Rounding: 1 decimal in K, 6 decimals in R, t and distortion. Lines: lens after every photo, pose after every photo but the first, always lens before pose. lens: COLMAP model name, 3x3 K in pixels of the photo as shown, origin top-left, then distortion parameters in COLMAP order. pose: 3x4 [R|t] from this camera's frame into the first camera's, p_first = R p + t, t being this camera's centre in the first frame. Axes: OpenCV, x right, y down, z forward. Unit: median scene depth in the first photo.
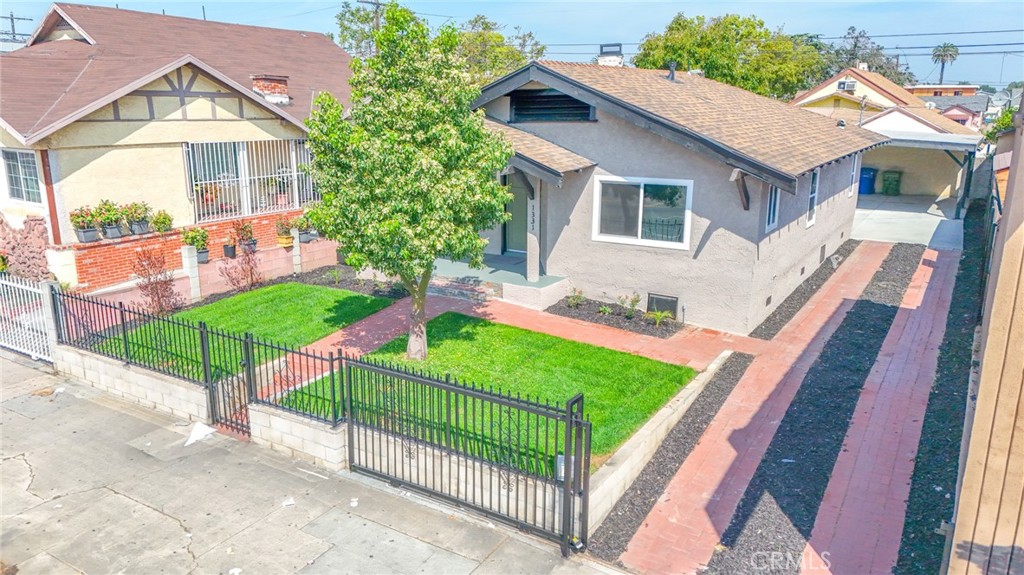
lens RADIAL K [[748.7, 0, 510.8], [0, 748.7, 287.5], [0, 0, 1]] dist [0.085798, -0.074597]
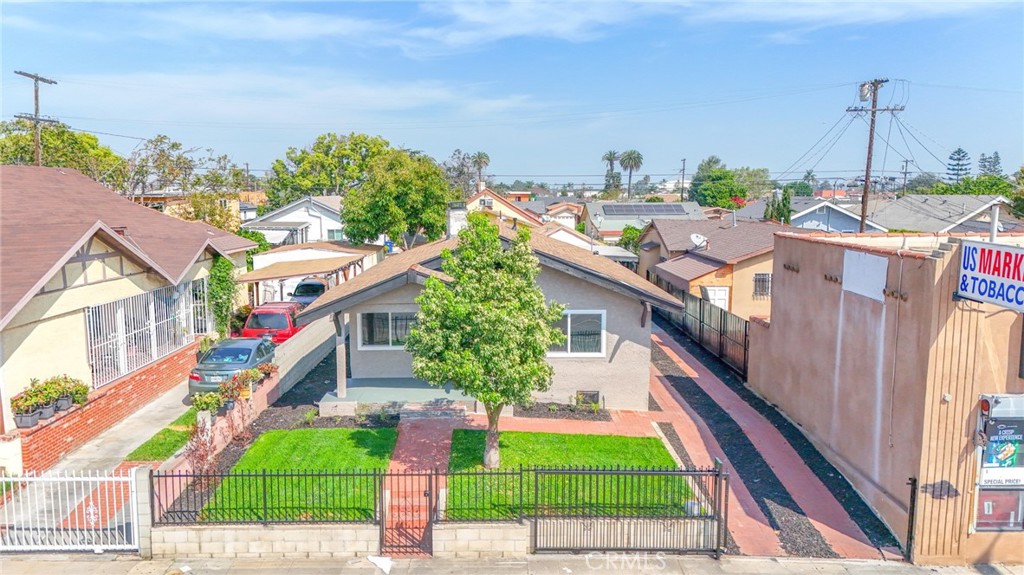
lens RADIAL K [[748.7, 0, 510.8], [0, 748.7, 287.5], [0, 0, 1]] dist [0.085798, -0.074597]
pose [[0.845327, -0.072088, 0.529364, -0.674514], [0.133208, 0.988000, -0.078171, -0.094337], [-0.517377, 0.136596, 0.844786, -0.142410]]
